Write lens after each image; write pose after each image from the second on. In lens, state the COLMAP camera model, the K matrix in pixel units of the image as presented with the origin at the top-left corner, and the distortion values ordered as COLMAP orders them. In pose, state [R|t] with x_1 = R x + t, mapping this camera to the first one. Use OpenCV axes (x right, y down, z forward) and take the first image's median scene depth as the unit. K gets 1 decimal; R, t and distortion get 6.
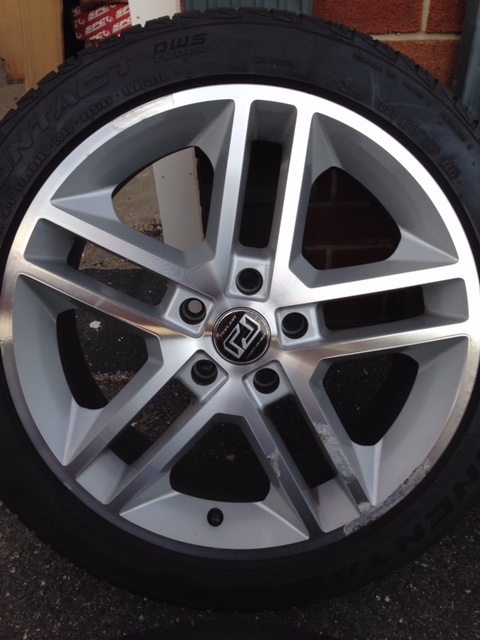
lens RADIAL K [[606.4, 0, 240.0], [0, 606.4, 320.0], [0, 0, 1]] dist [0.004157, -0.012934]
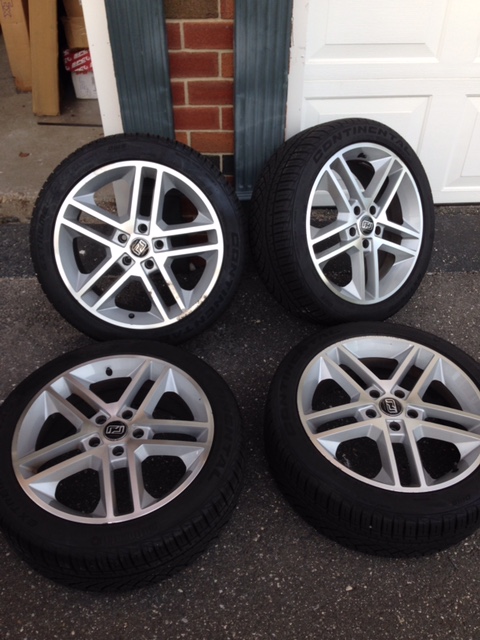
lens RADIAL K [[606.4, 0, 240.0], [0, 606.4, 320.0], [0, 0, 1]] dist [0.004157, -0.012934]
pose [[0.998721, 0.018374, 0.047109, 0.338390], [-0.021527, 0.997499, 0.067320, 0.160447], [-0.045754, -0.068248, 0.996619, -1.843407]]
